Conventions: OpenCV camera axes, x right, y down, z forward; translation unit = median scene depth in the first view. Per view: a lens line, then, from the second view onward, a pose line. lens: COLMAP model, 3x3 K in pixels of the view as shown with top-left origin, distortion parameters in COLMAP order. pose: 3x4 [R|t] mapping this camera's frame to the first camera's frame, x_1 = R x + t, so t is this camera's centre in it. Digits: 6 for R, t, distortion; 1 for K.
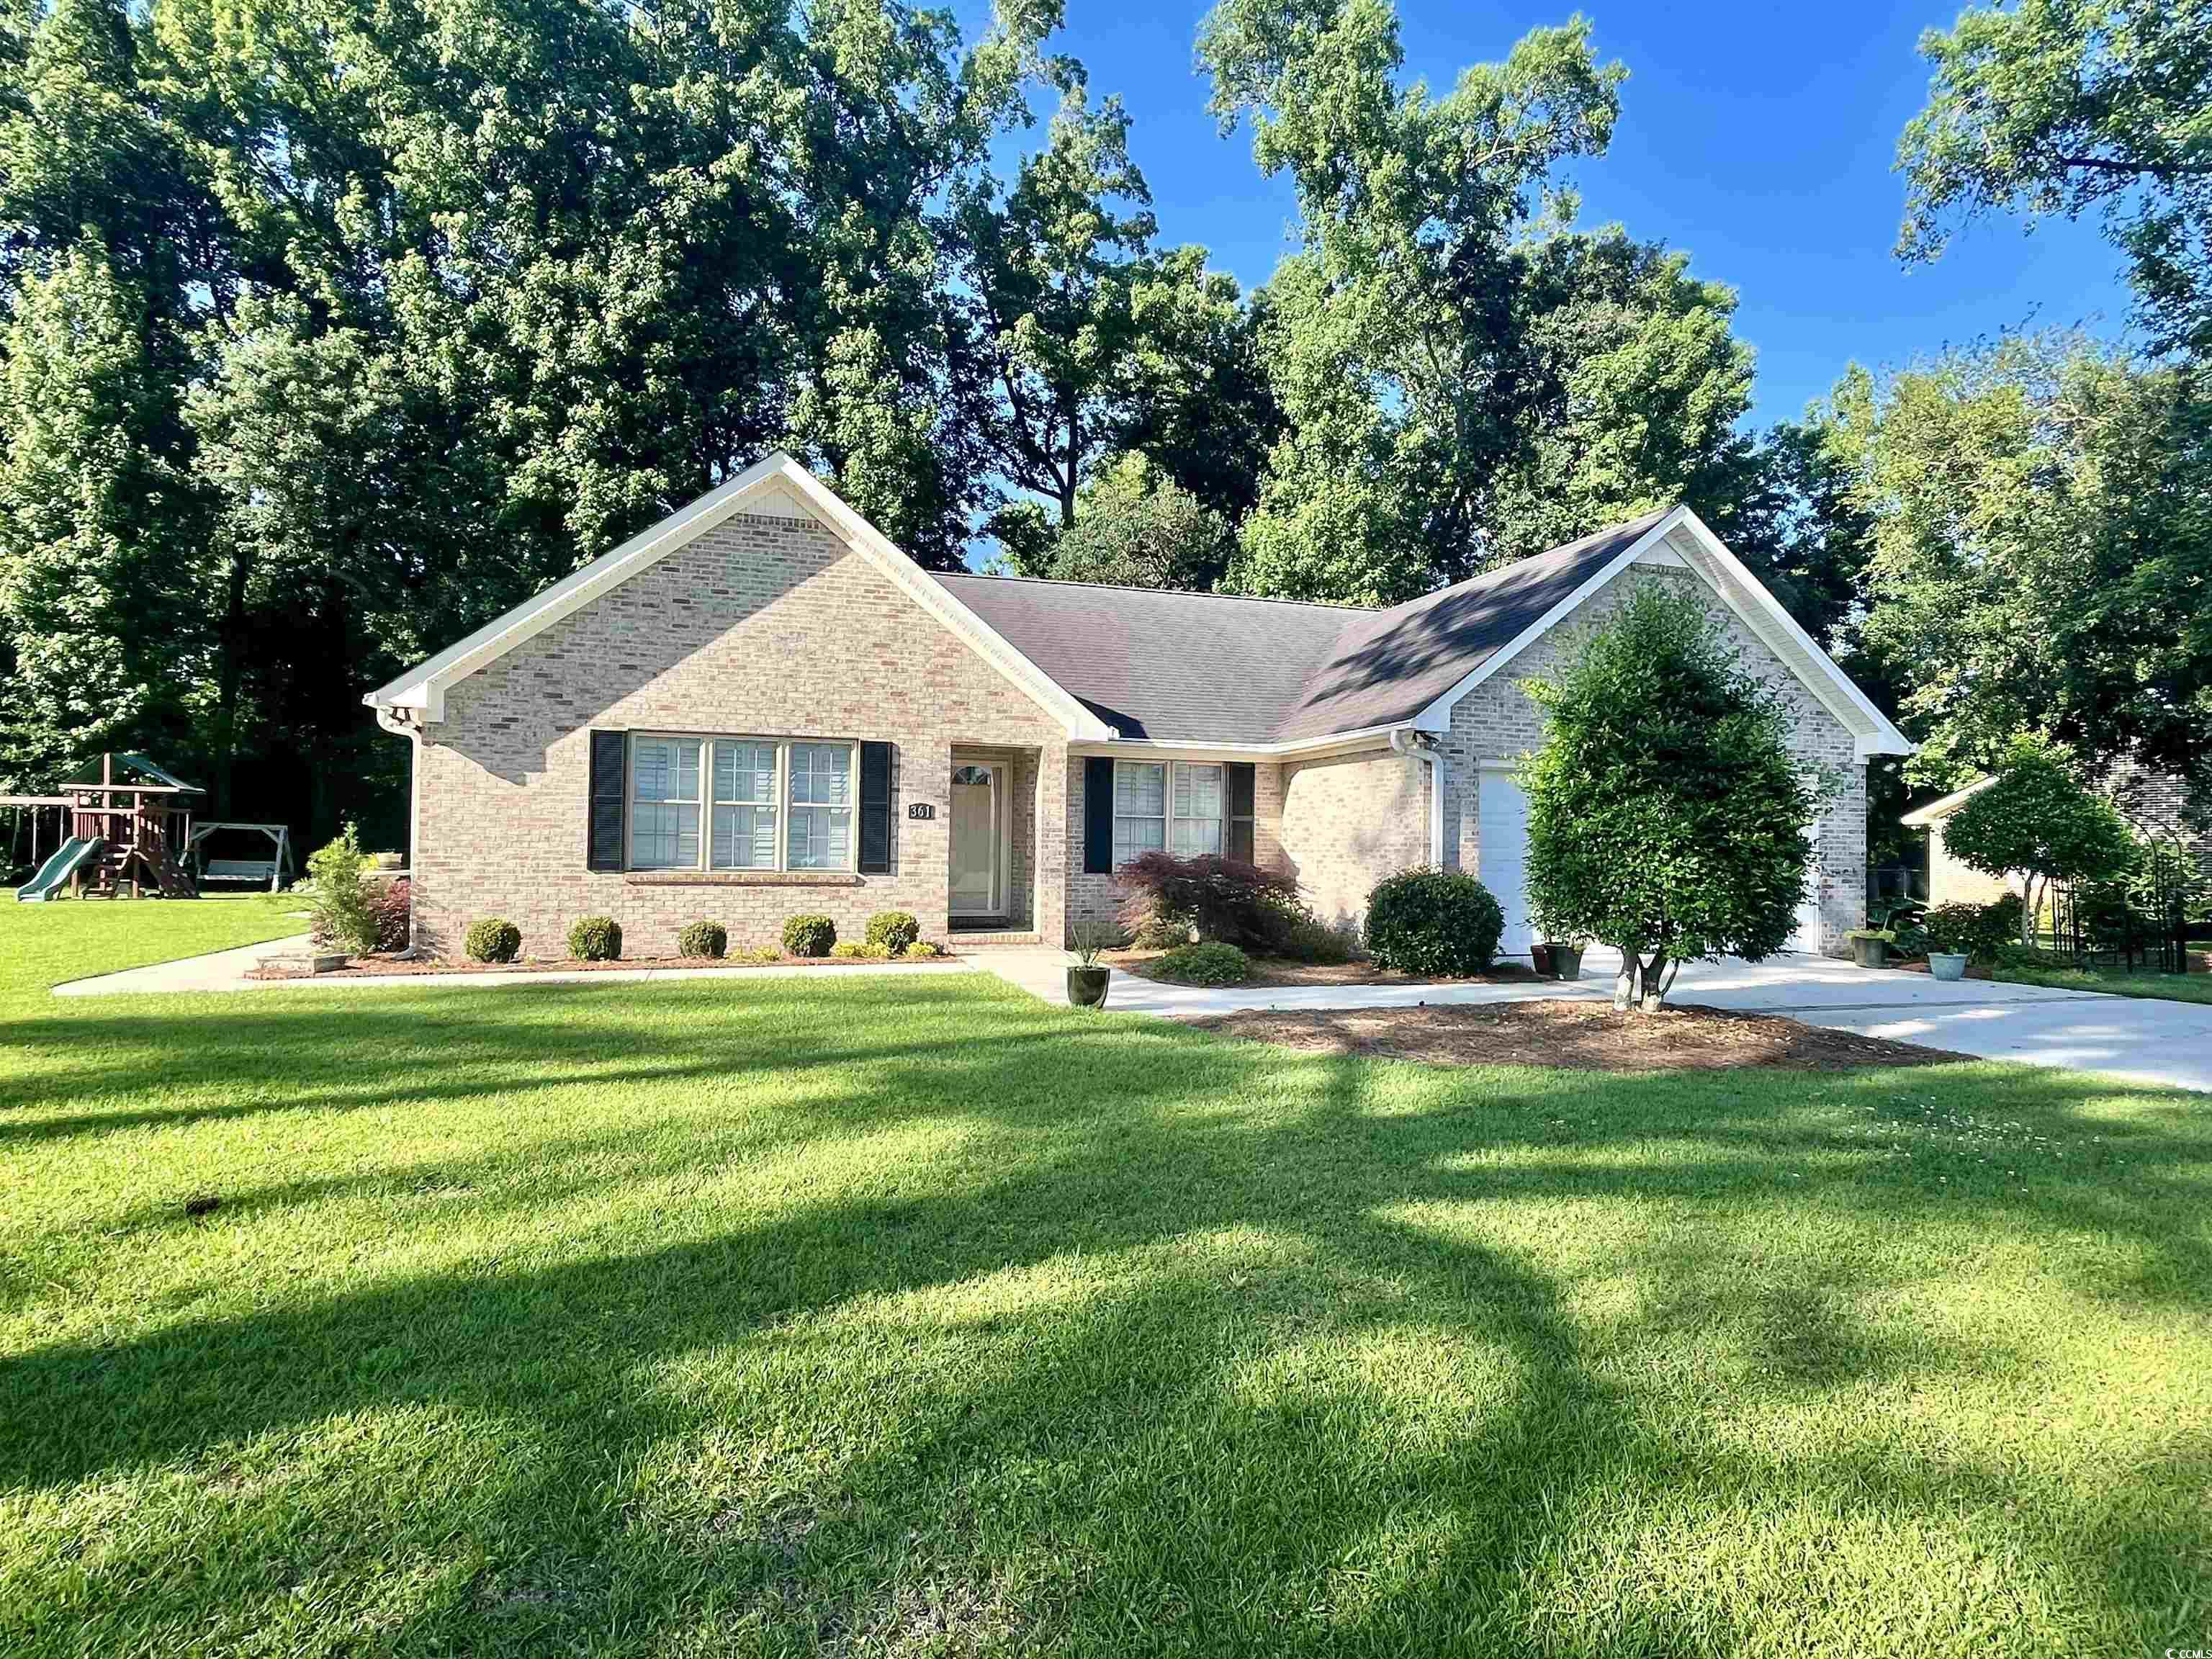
lens RADIAL K [[1204.3, 0, 1104.3], [0, 1204.3, 820.5], [0, 0, 1]] dist [-0.002025, -0.000473]
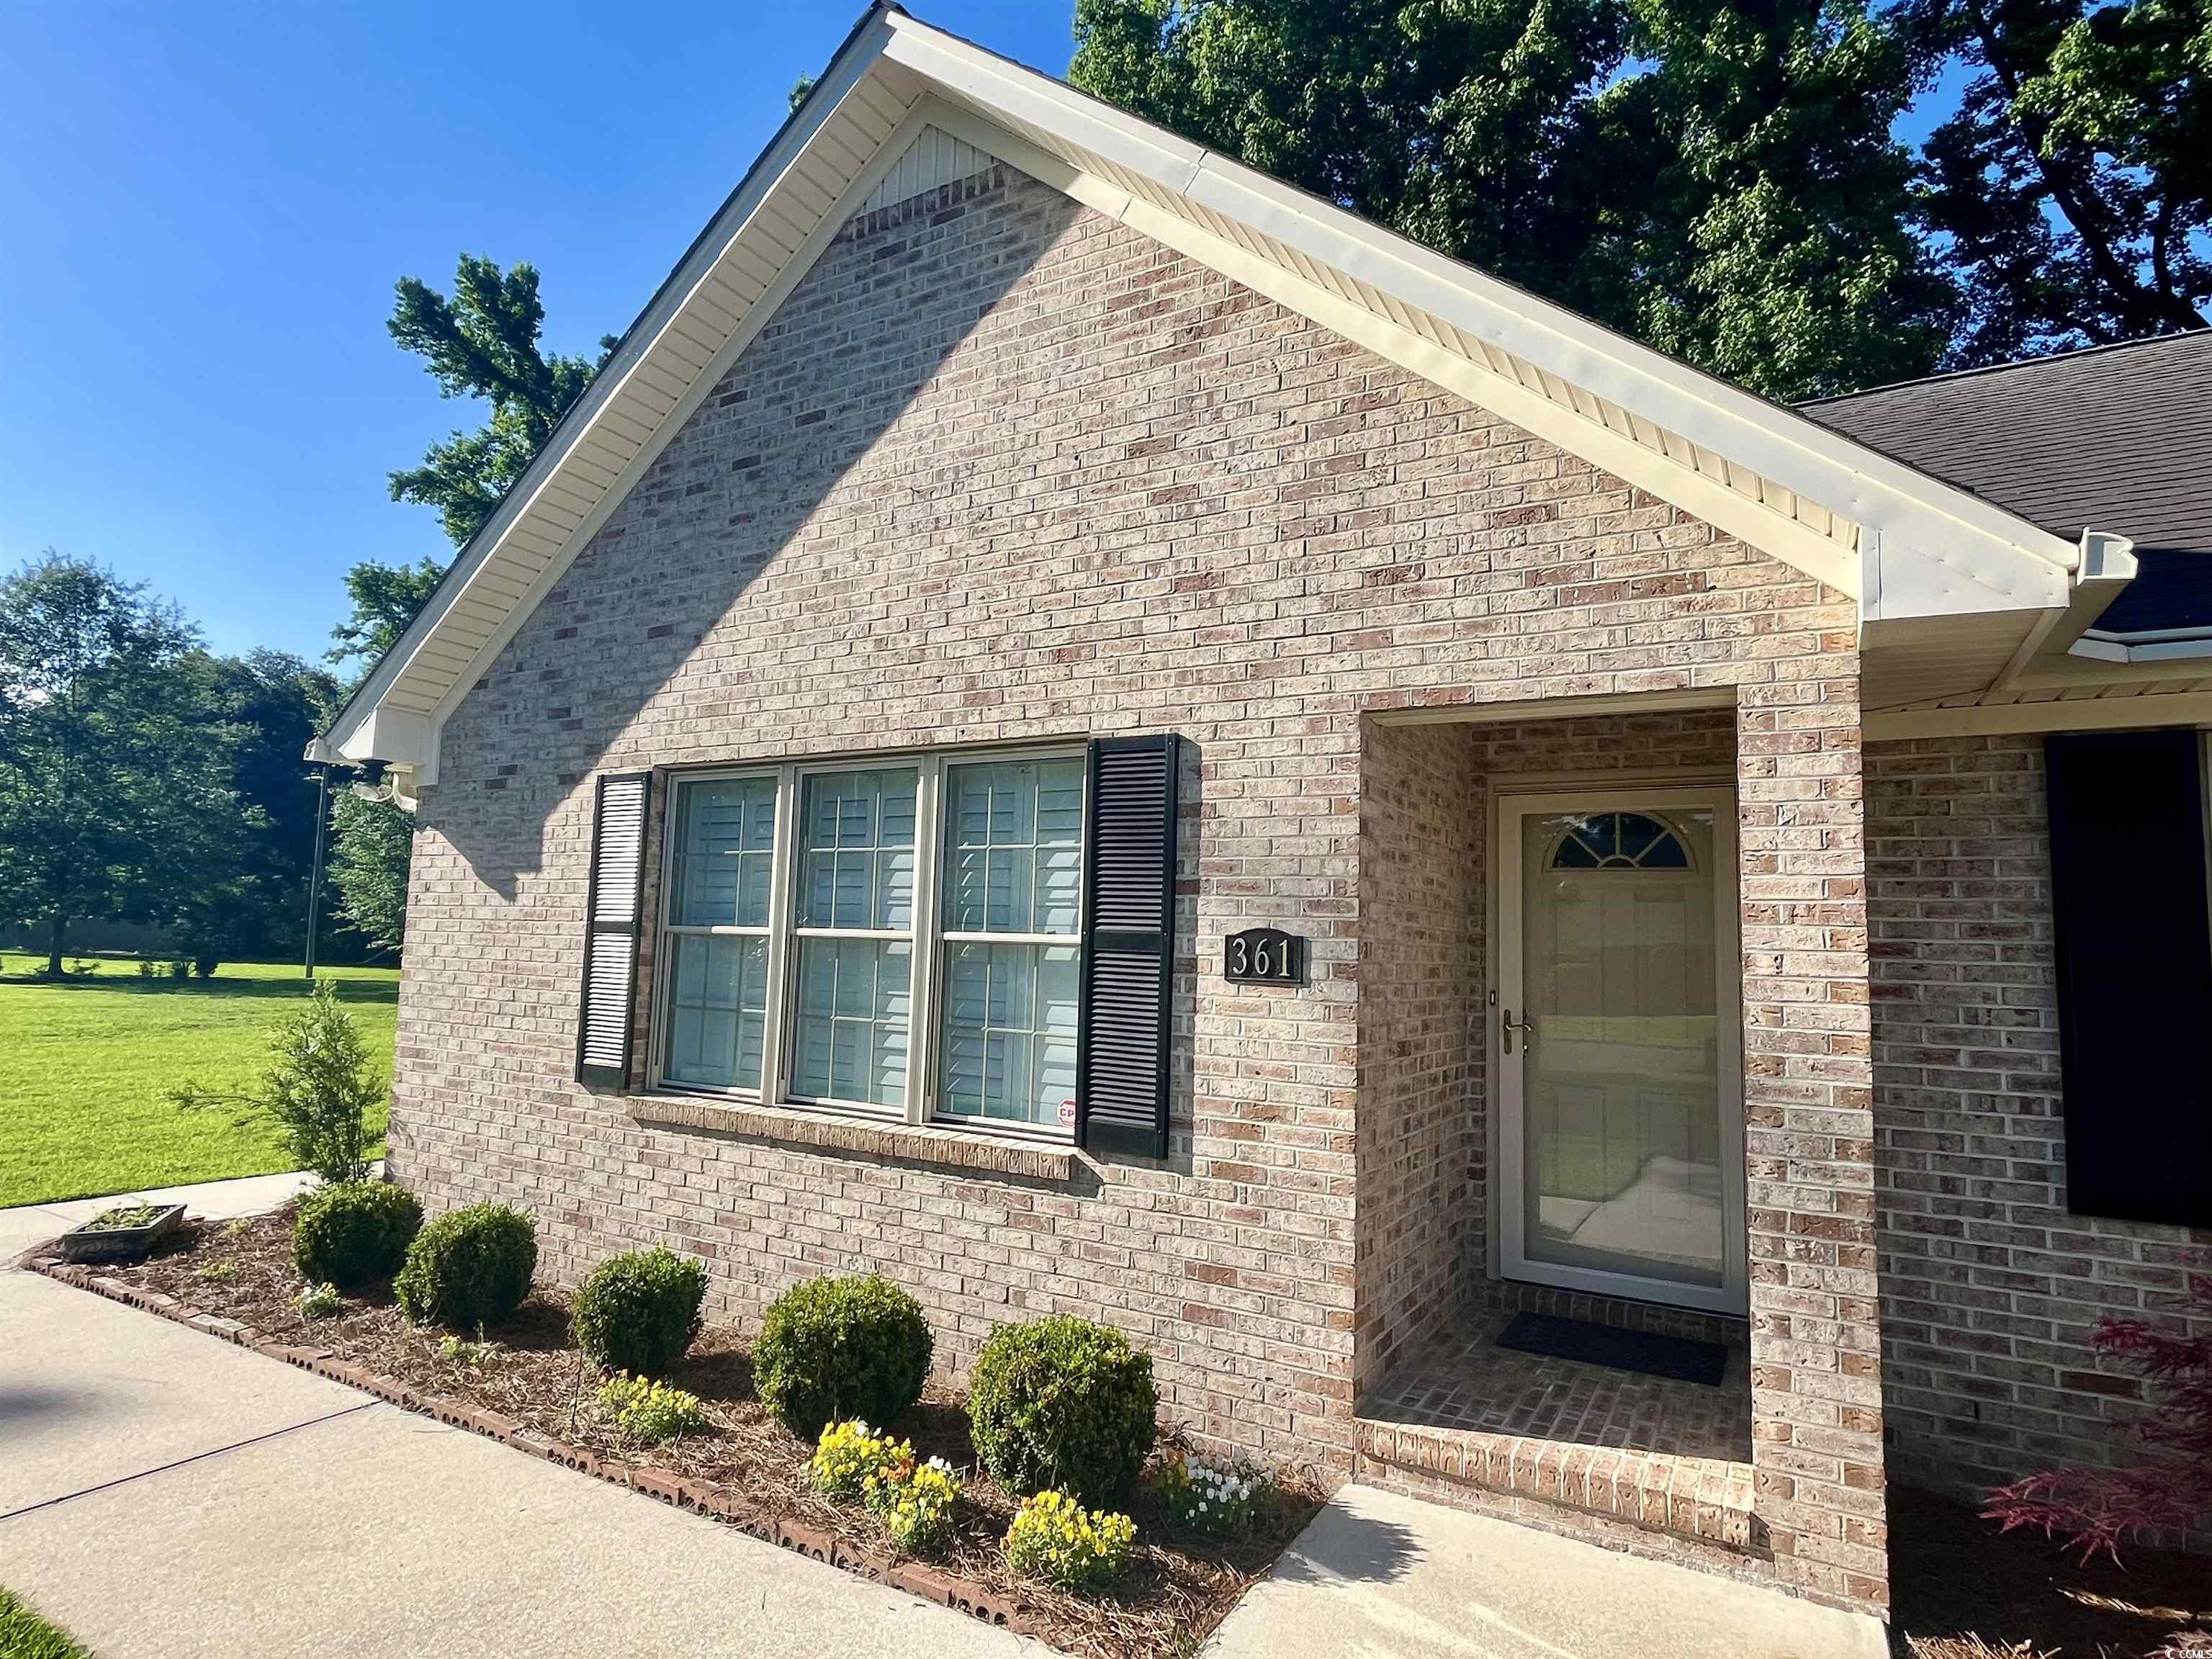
lens RADIAL K [[1204.3, 0, 1104.3], [0, 1204.3, 820.5], [0, 0, 1]] dist [-0.002025, -0.000473]
pose [[0.671529, -0.073671, -0.737307, 0.019972], [-0.001674, 0.994892, -0.100934, -0.005357], [0.740976, 0.069014, 0.667975, 0.379488]]
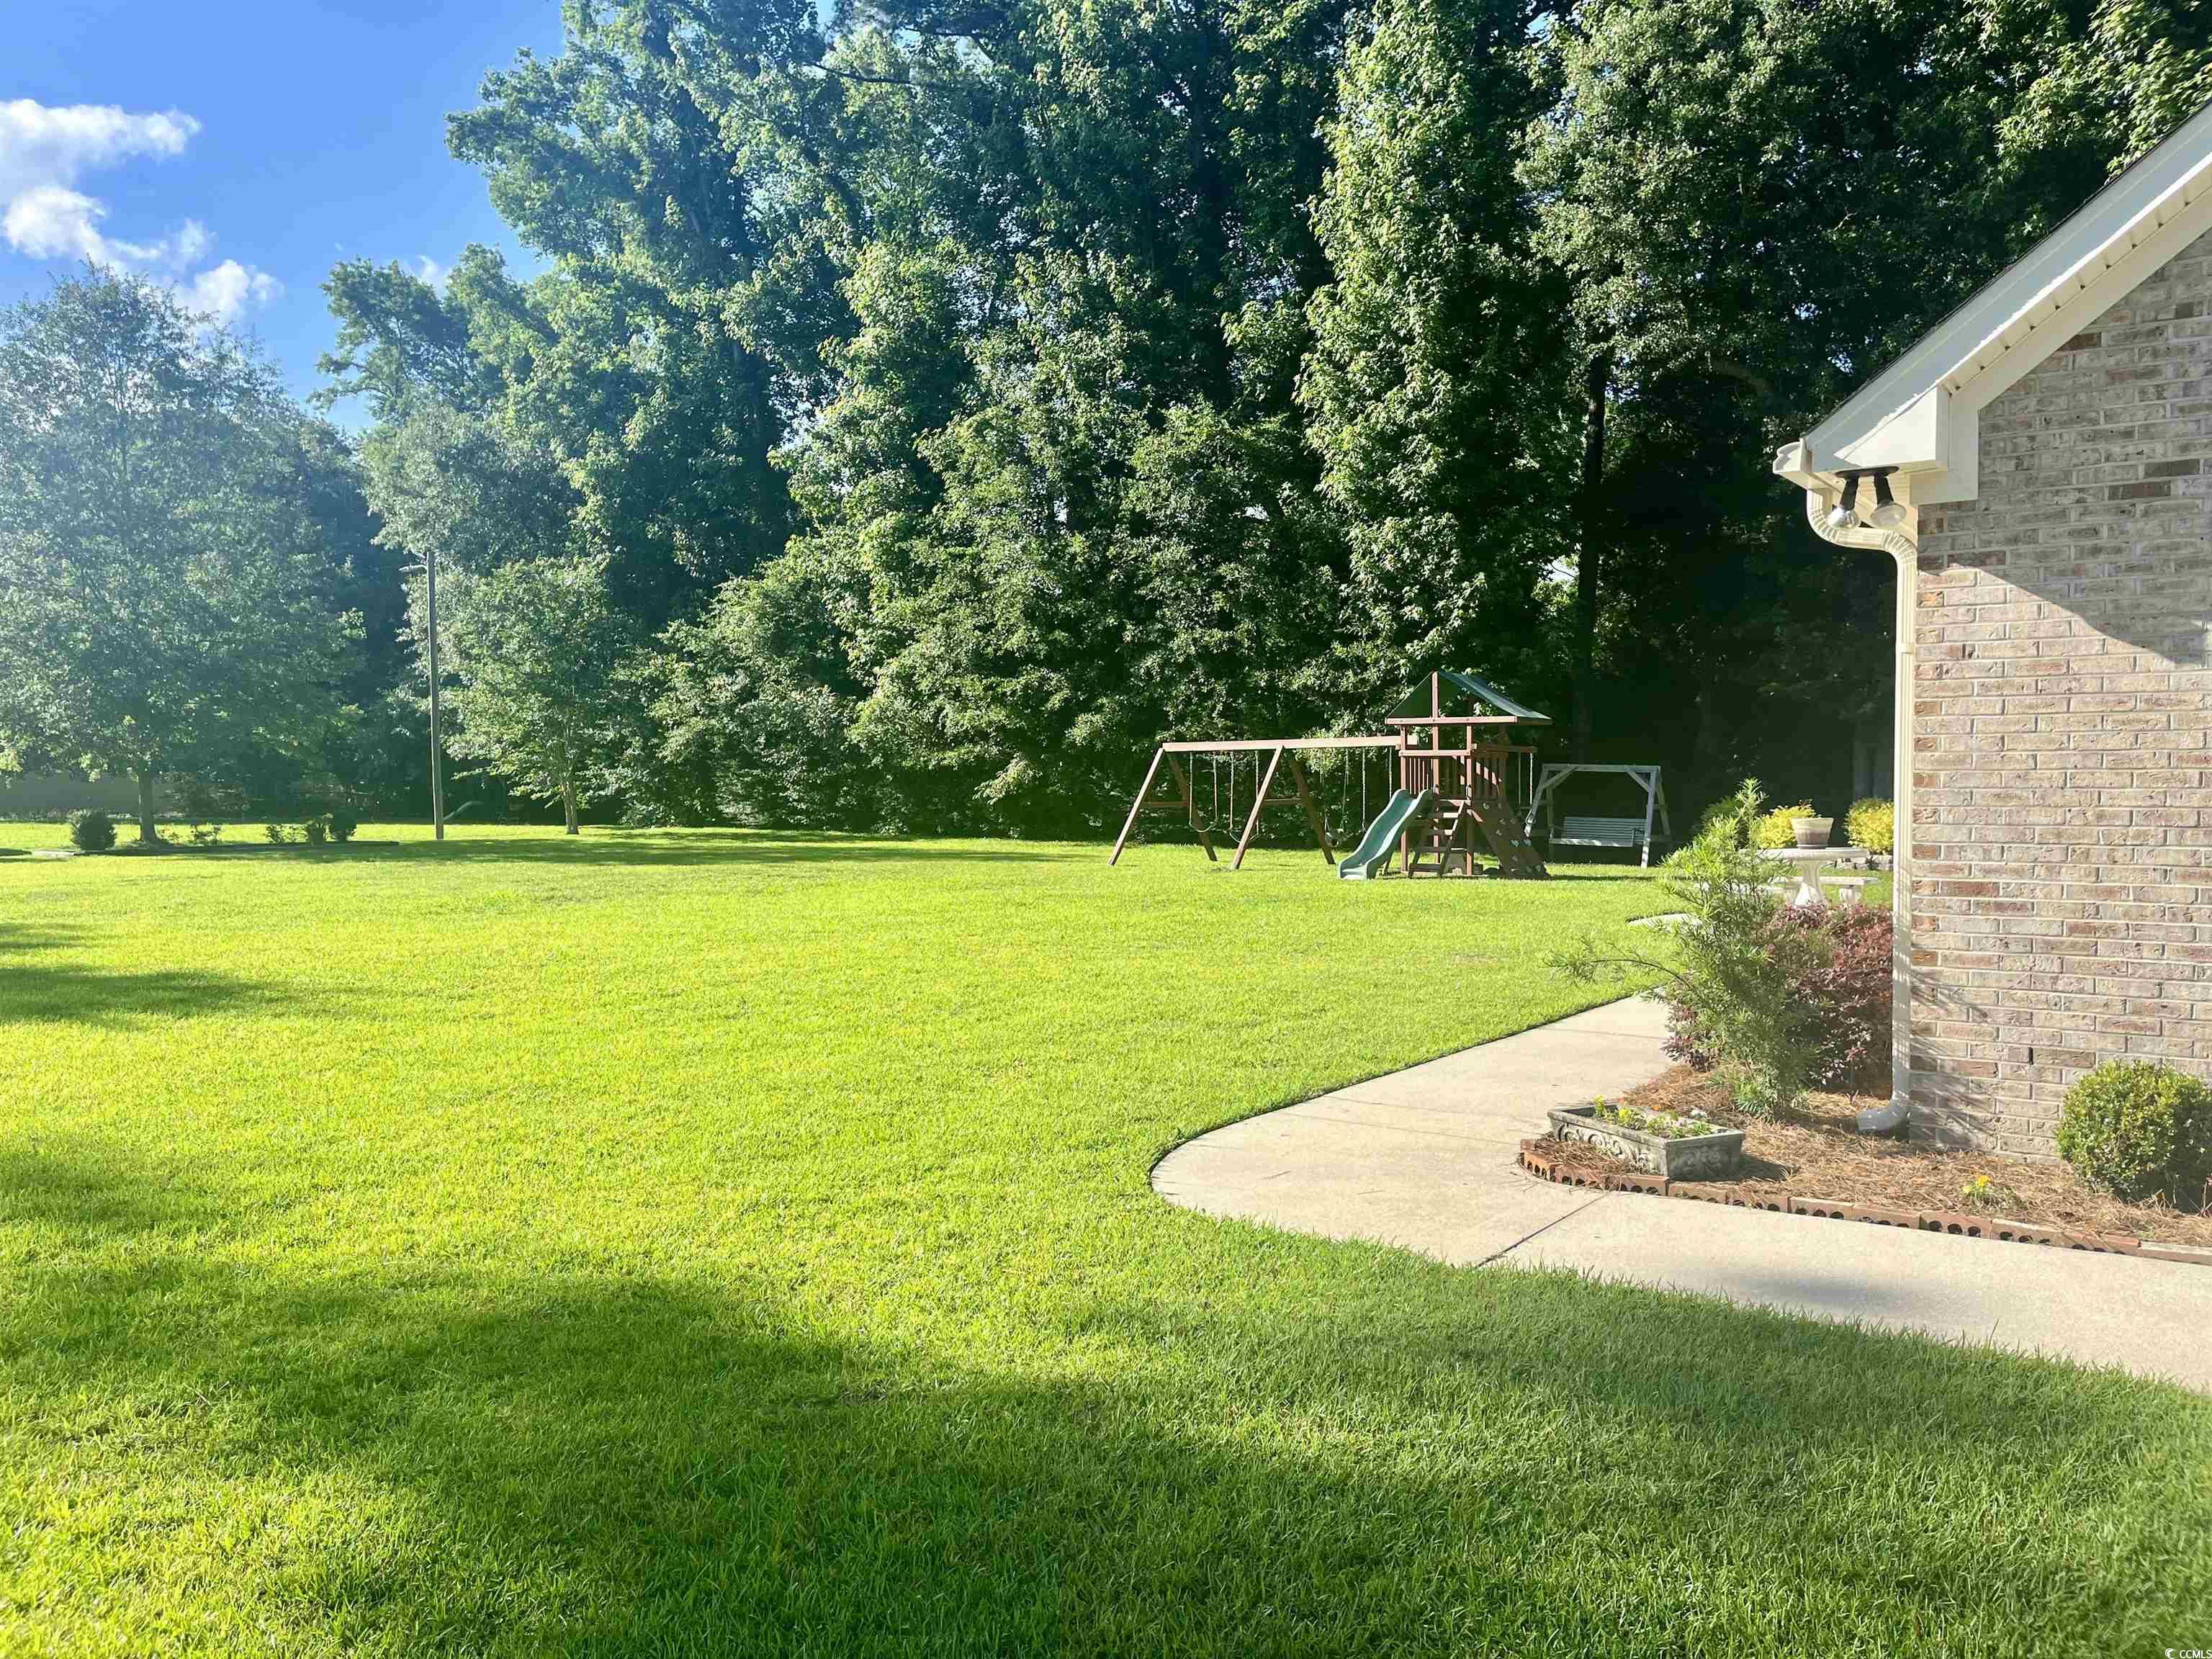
lens RADIAL K [[1675.5, 0, 1116.3], [0, 1675.5, 856.7], [0, 0, 1]] dist [0.068263, -0.092097]
pose [[0.608253, 0.020056, -0.793490, -0.130736], [0.034510, 0.998067, 0.051680, -0.004113], [0.792993, -0.058819, 0.606385, 0.208780]]
